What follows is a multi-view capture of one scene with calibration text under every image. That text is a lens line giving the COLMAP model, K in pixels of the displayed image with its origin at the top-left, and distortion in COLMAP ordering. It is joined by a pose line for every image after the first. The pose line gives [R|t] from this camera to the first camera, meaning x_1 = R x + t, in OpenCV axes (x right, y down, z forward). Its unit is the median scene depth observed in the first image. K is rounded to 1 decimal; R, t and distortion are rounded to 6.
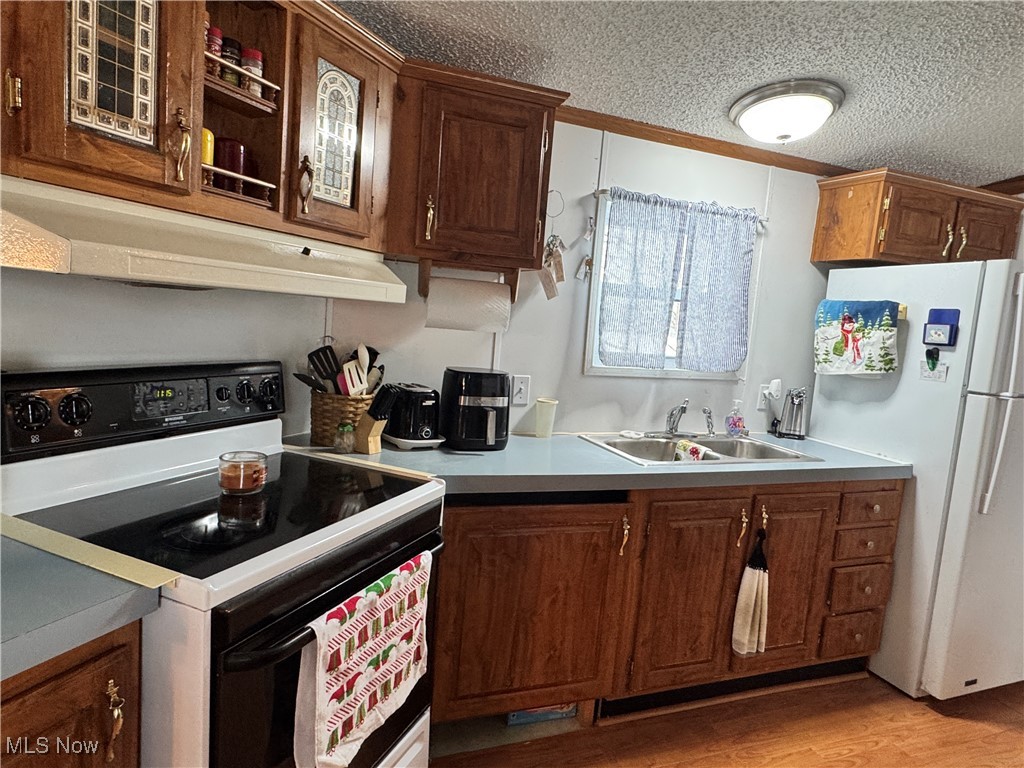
lens RADIAL K [[613.3, 0, 505.9], [0, 613.3, 386.1], [0, 0, 1]] dist [-0.005383, 0.000661]
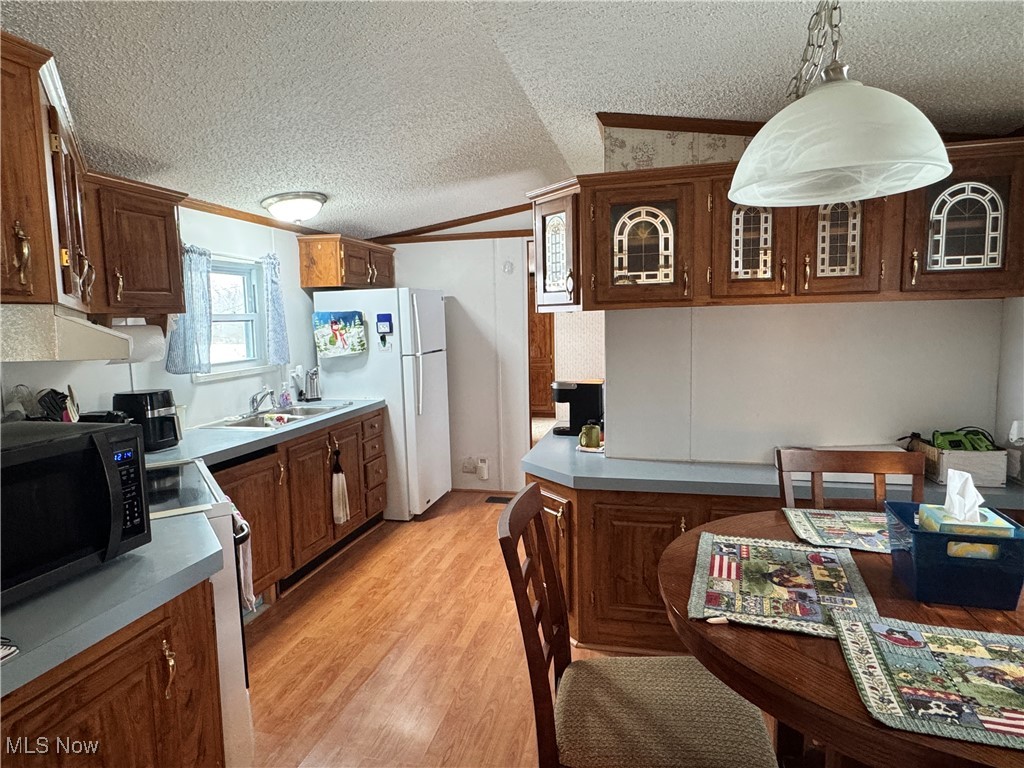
lens RADIAL K [[613.3, 0, 511.2], [0, 613.3, 385.1], [0, 0, 1]] dist [-0.005383, 0.000661]
pose [[0.557933, -0.179488, 0.810244, -0.672737], [0.163889, 0.980934, 0.104446, -0.047071], [-0.813542, 0.074516, 0.576712, -0.412035]]
